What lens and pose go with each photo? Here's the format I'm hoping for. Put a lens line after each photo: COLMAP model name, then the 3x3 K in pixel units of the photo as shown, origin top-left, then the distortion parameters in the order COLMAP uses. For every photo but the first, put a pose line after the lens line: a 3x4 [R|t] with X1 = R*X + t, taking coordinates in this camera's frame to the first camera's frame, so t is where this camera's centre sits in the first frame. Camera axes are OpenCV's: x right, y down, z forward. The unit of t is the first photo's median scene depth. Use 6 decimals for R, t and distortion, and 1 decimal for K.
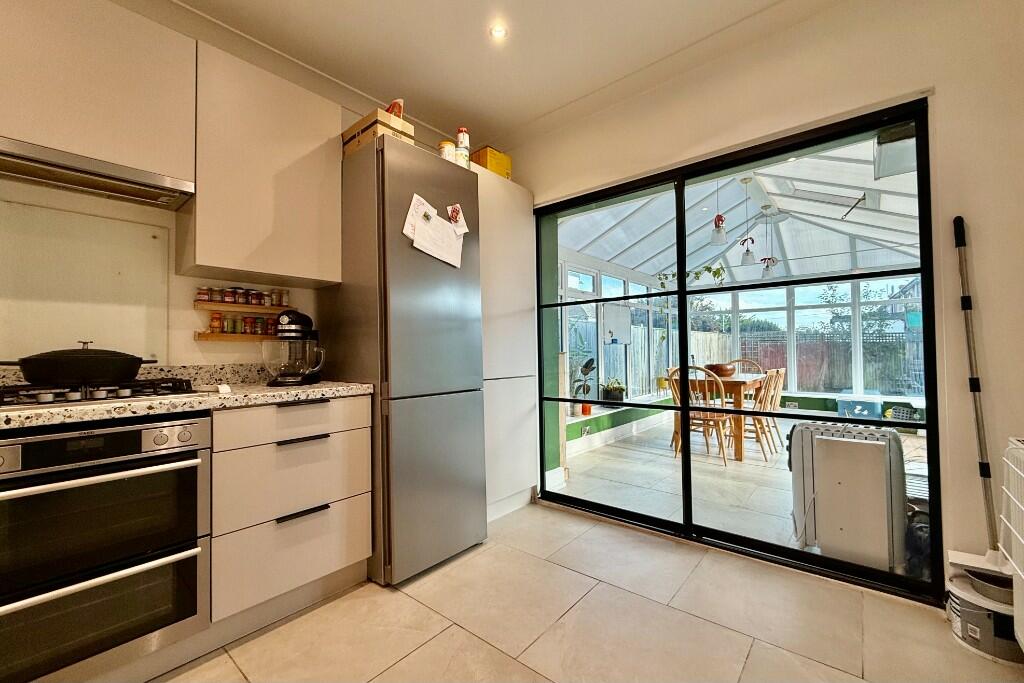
lens RADIAL K [[414.9, 0, 512.0], [0, 414.9, 341.5], [0, 0, 1]] dist [-0.000964, -0.000127]
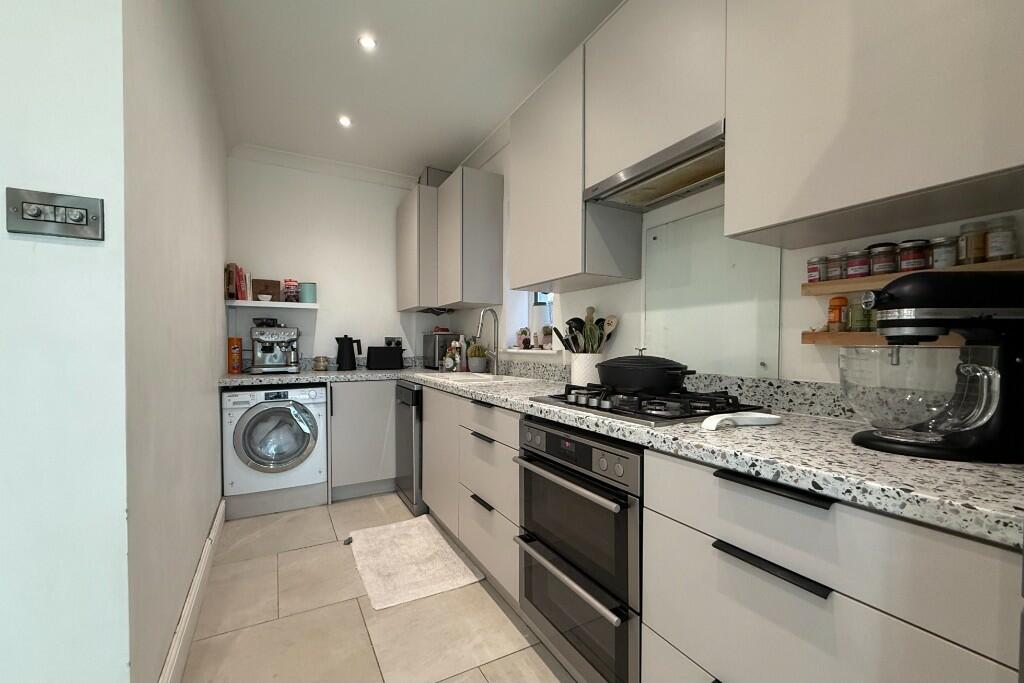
lens RADIAL K [[421.2, 0, 508.2], [0, 421.2, 356.2], [0, 0, 1]] dist [-0.000419, -0.000024]
pose [[-0.360594, 0.033580, -0.932118, 0.023342], [0.020418, 0.999396, 0.028105, -0.011877], [0.932499, -0.008897, -0.361062, 0.798391]]
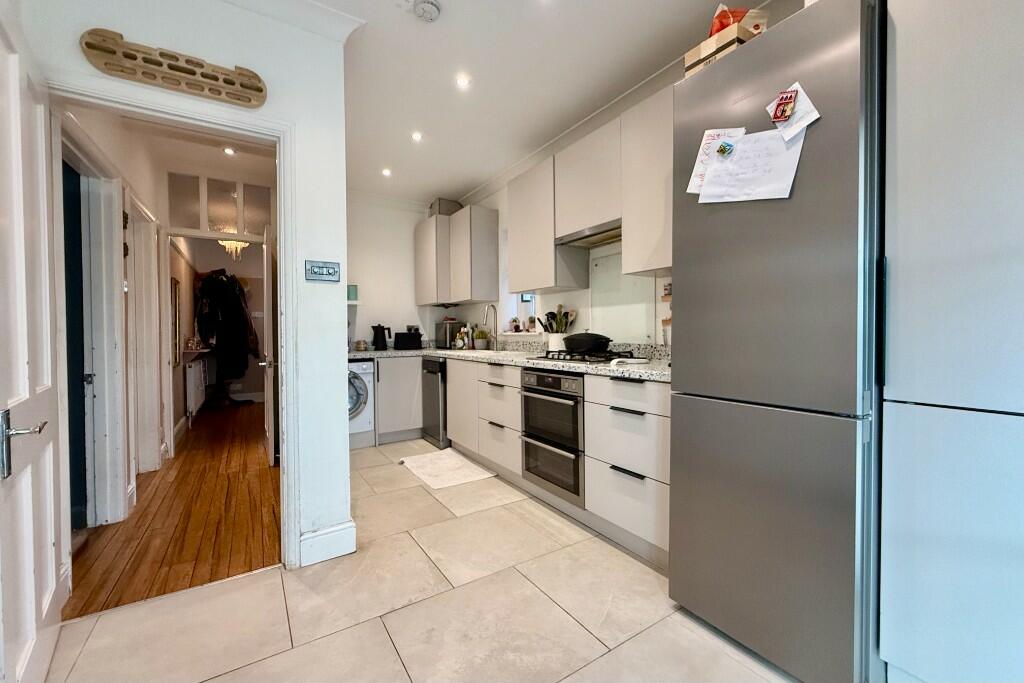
lens RADIAL K [[414.9, 0, 512.0], [0, 414.9, 341.5], [0, 0, 1]] dist [-0.000964, -0.000127]
pose [[-0.292980, 0.034189, -0.955507, 0.634482], [0.032845, 0.999131, 0.025679, -0.002377], [0.955554, -0.023861, -0.293849, 0.916730]]
